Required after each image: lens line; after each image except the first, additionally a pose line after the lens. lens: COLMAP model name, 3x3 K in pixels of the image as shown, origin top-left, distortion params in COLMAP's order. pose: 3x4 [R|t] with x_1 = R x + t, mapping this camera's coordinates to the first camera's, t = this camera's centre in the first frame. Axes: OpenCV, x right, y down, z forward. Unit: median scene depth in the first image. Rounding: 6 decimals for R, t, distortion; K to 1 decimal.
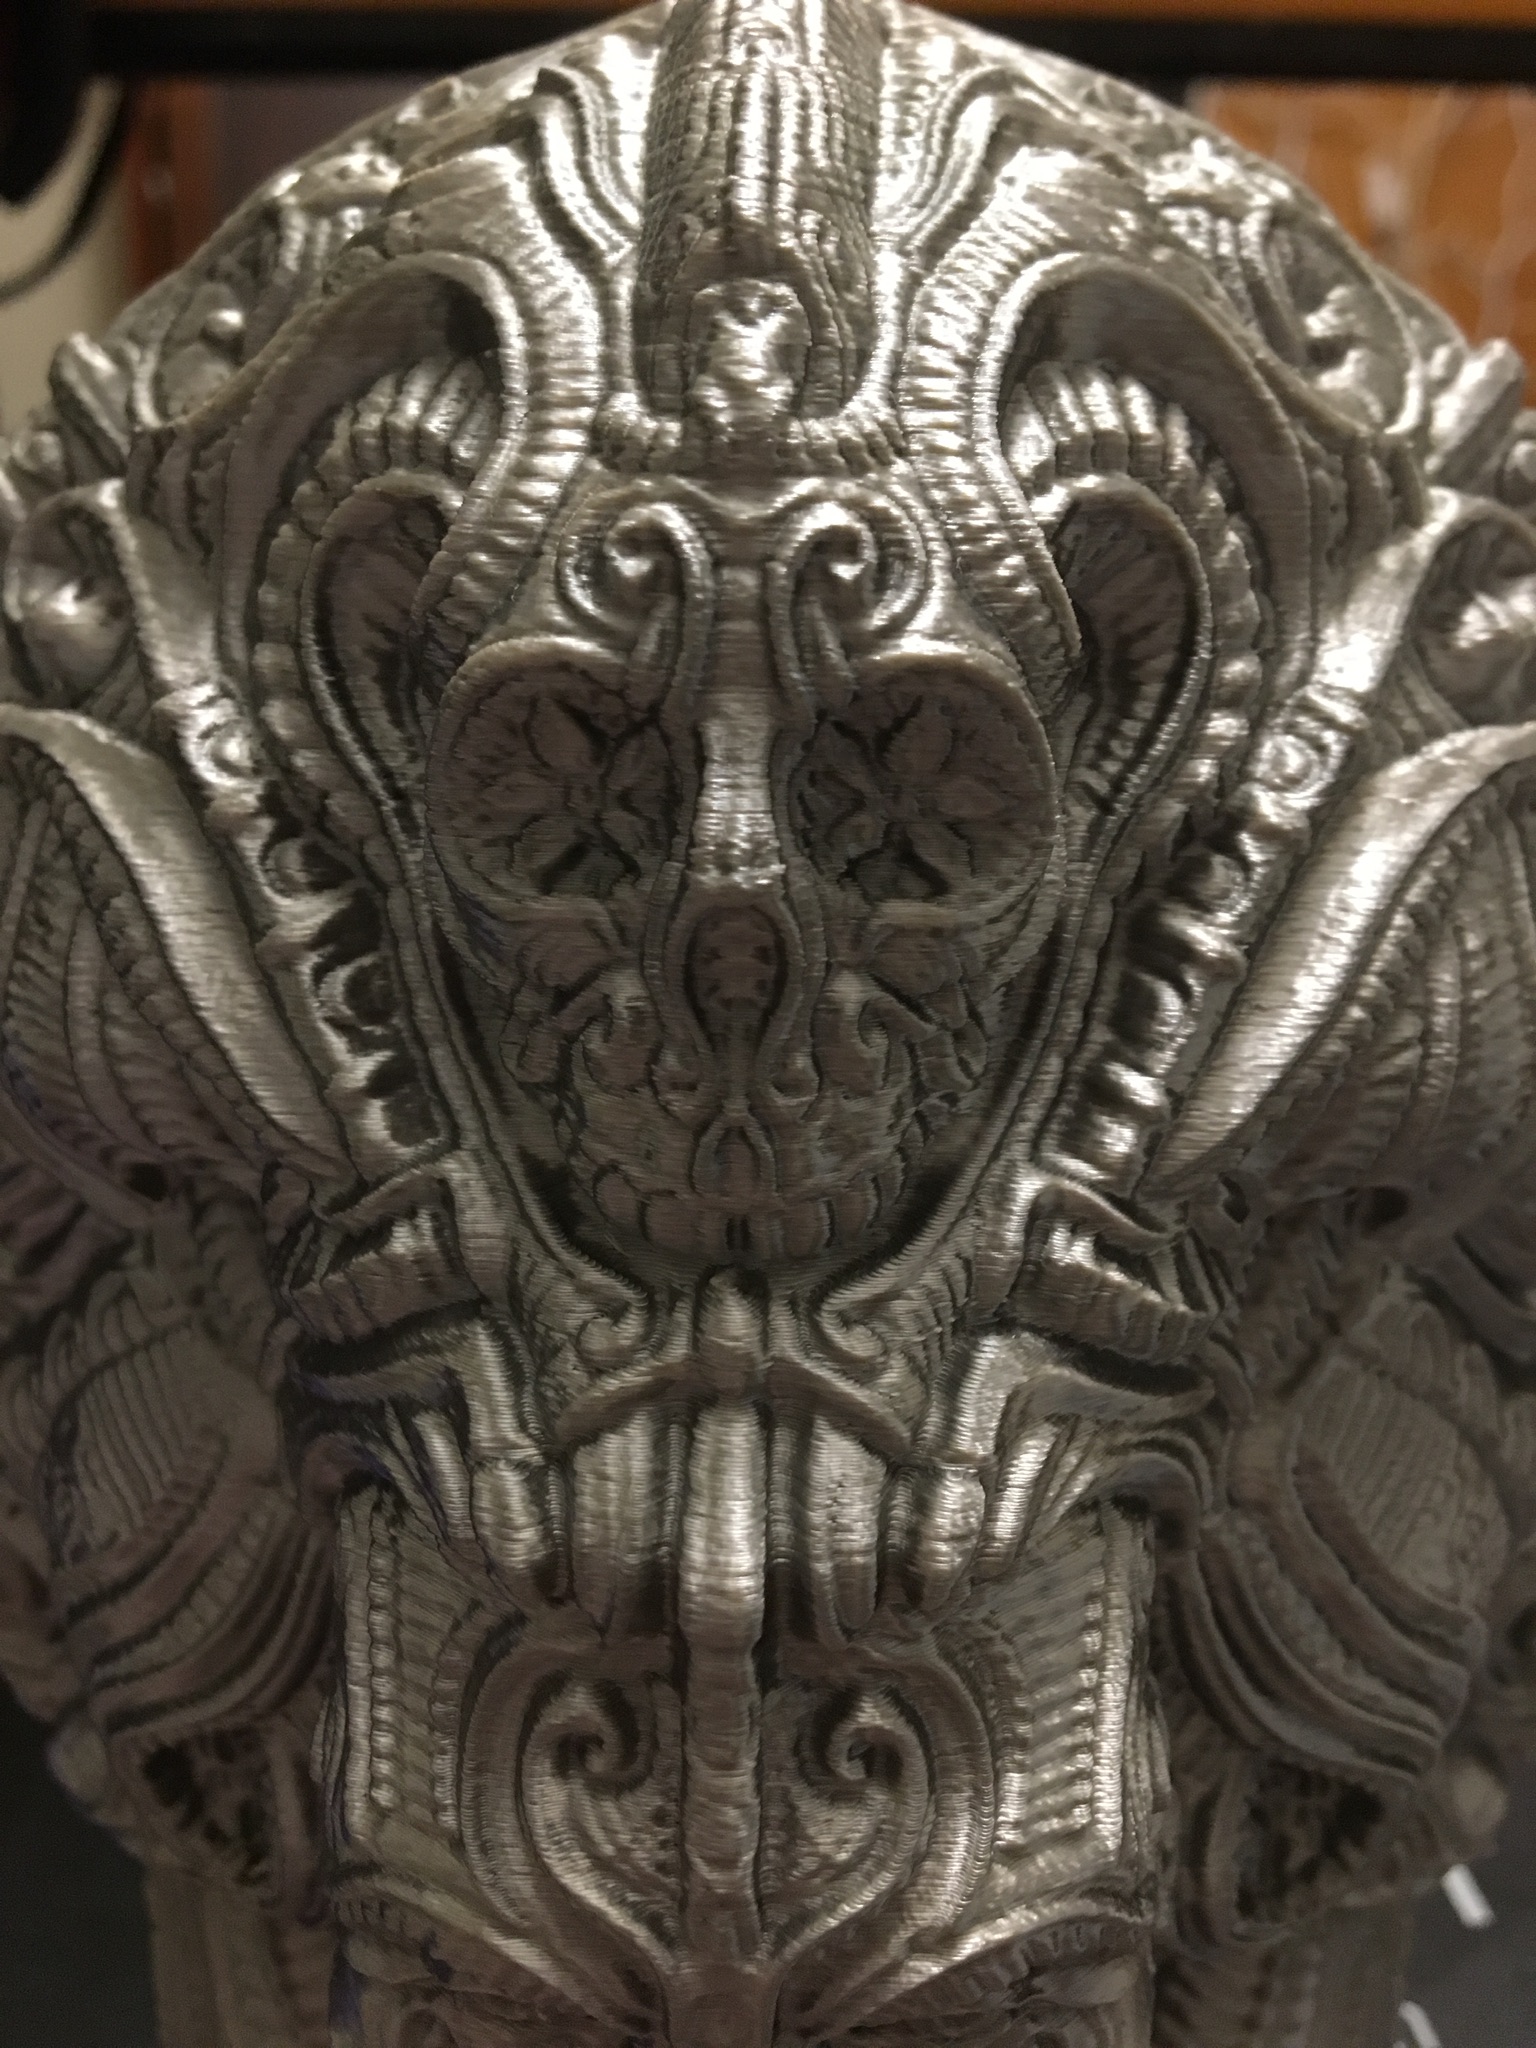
lens RADIAL K [[1719.9, 0, 772.7], [0, 1719.9, 1013.2], [0, 0, 1]] dist [0.051475, -0.049969]
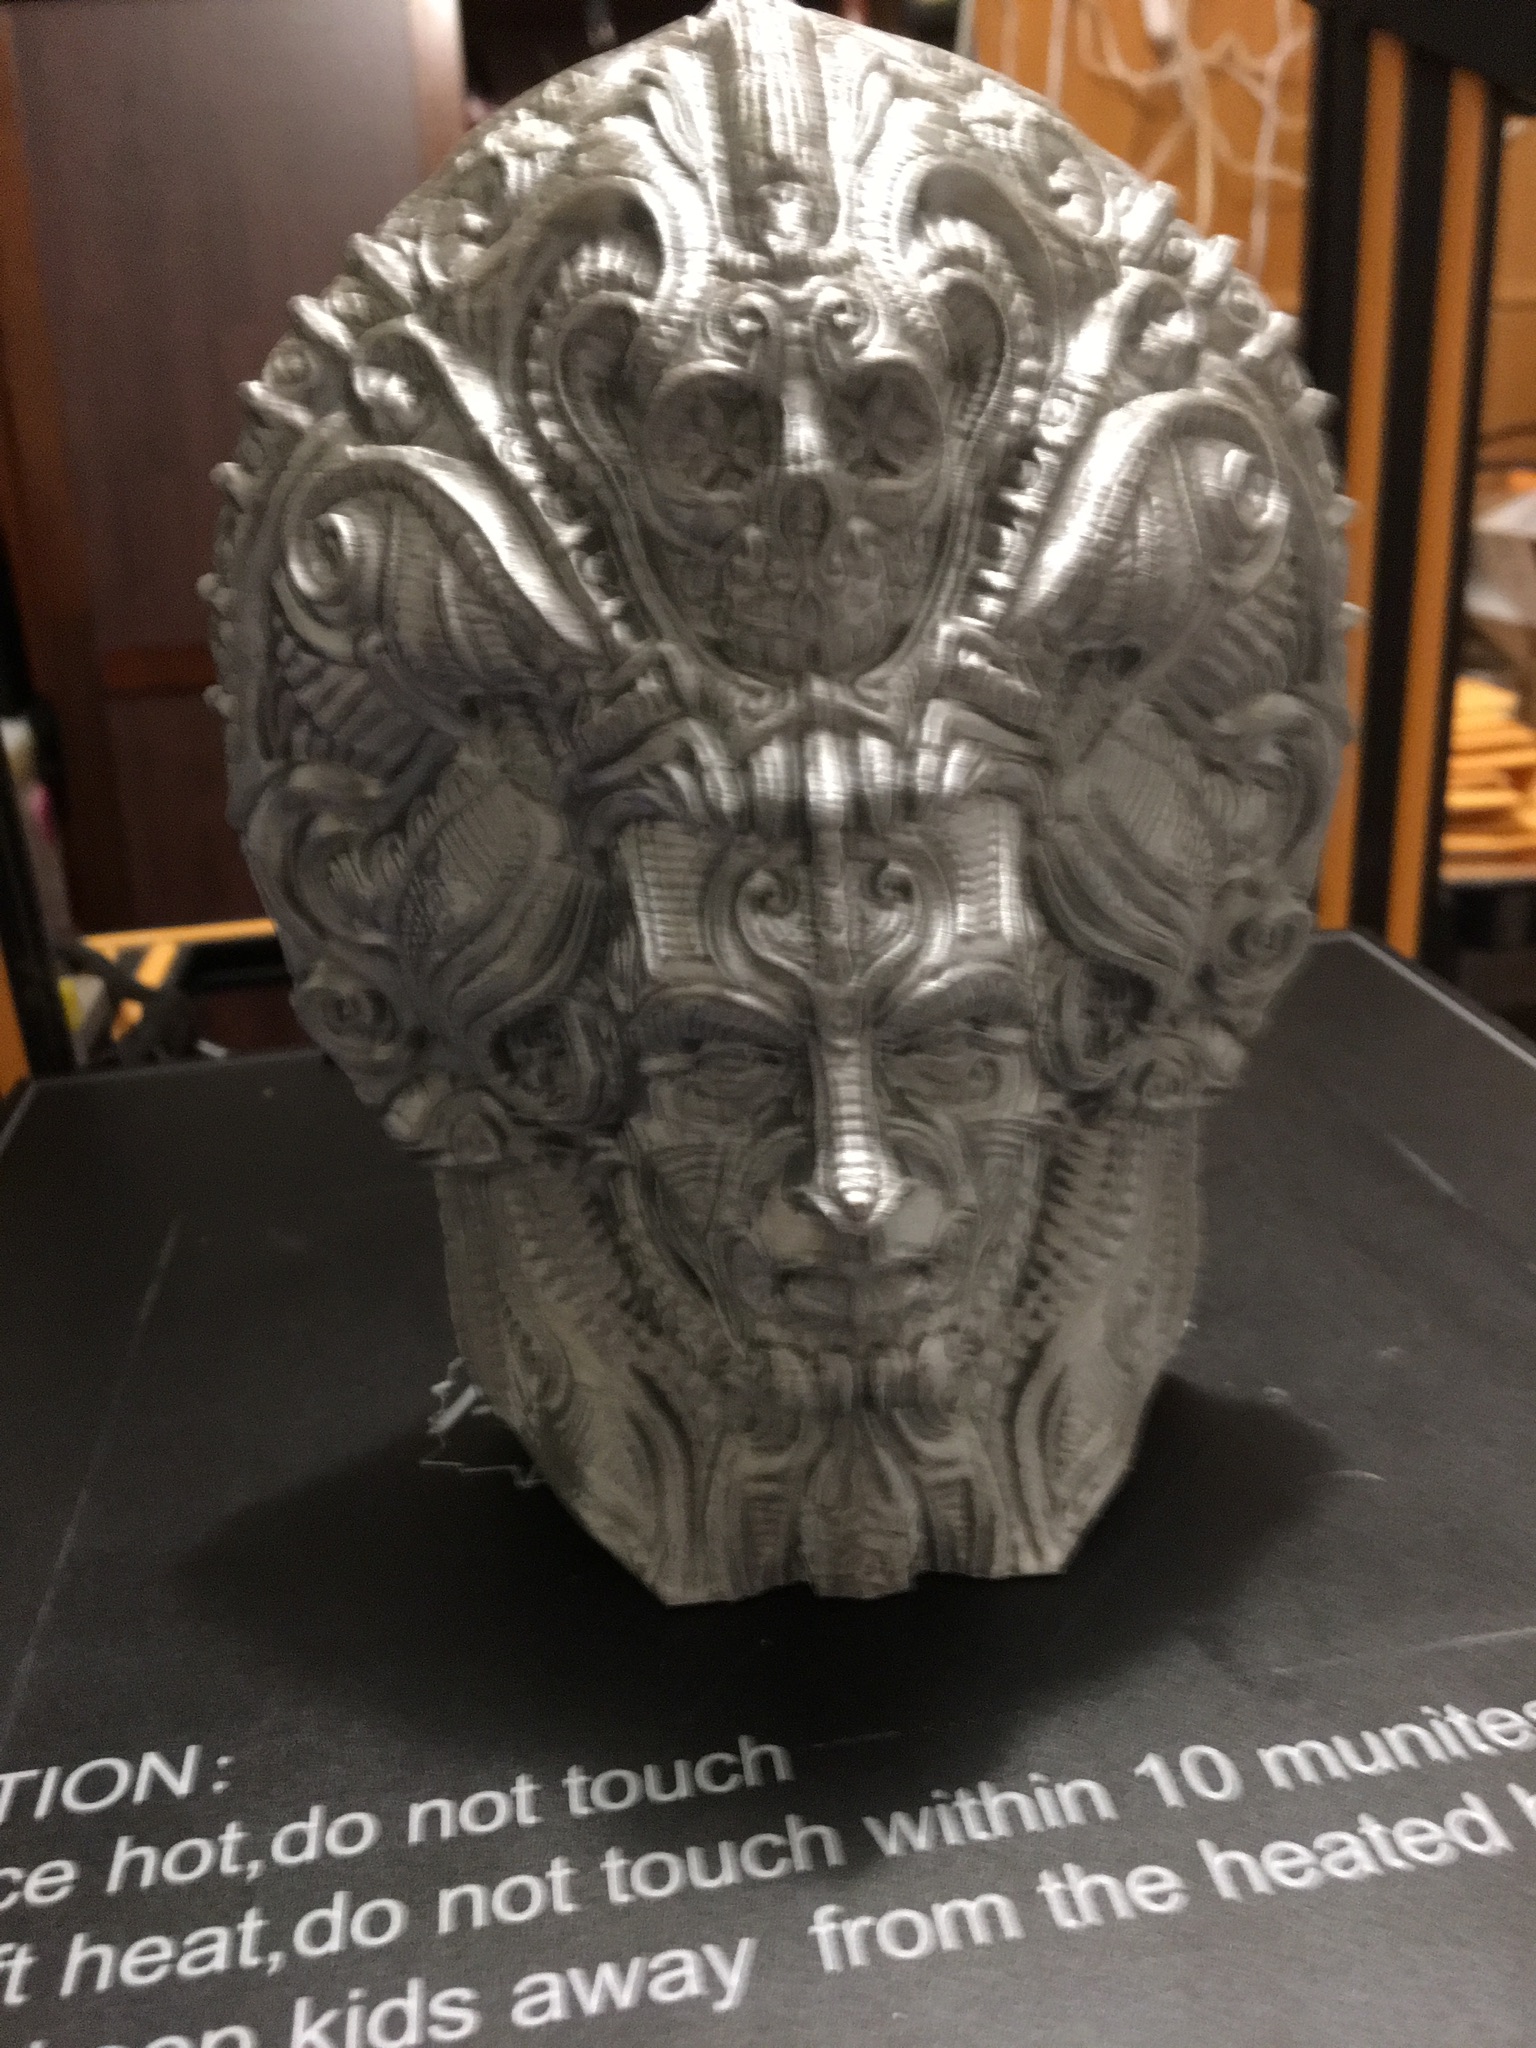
lens RADIAL K [[1719.9, 0, 765.3], [0, 1719.9, 1020.6], [0, 0, 1]] dist [0.051475, -0.049969]
pose [[0.993181, -0.099094, 0.061420, -0.231246], [0.094162, 0.992452, 0.078570, 0.370517], [-0.068742, -0.072250, 0.995015, -1.033522]]
